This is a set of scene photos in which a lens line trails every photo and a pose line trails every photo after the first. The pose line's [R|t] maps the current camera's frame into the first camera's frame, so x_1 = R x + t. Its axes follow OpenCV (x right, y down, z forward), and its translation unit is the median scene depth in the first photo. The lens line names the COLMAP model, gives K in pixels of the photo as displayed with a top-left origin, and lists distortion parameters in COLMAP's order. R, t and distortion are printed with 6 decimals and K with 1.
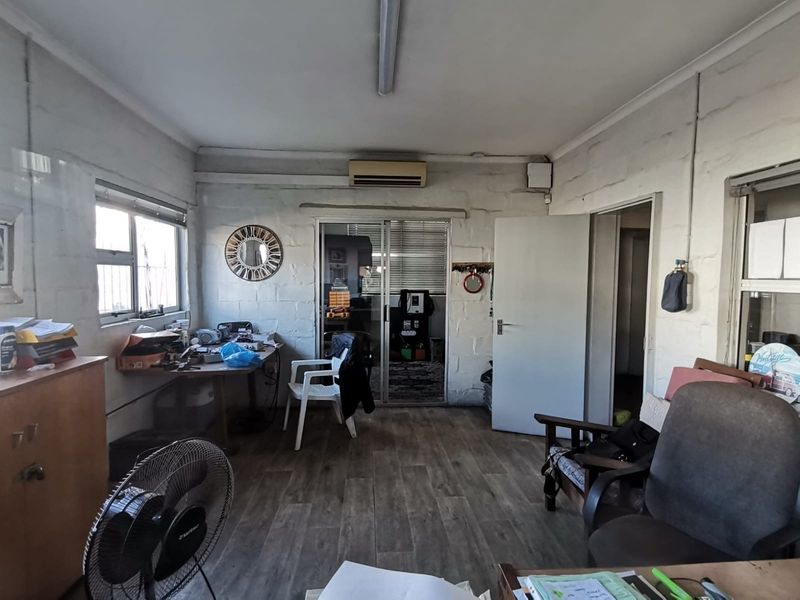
lens RADIAL K [[428.6, 0, 400.0], [0, 428.6, 300.0], [0, 0, 1]] dist [0.052072, -0.044593]
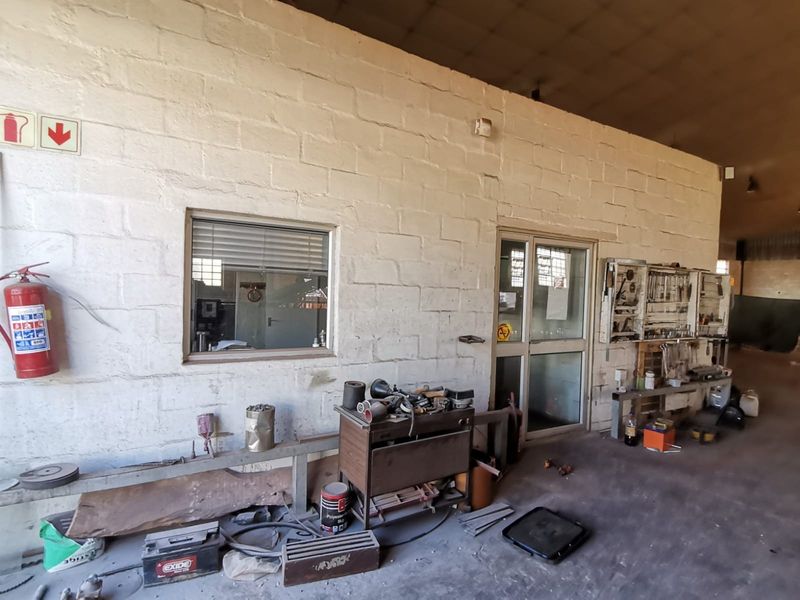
lens RADIAL K [[428.6, 0, 400.0], [0, 428.6, 300.0], [0, 0, 1]] dist [0.052072, -0.044593]
pose [[0.888861, 0.009772, 0.458073, -0.073229], [0.000802, 0.999738, -0.022883, 0.012443], [-0.458176, 0.020707, 0.888620, -0.610946]]
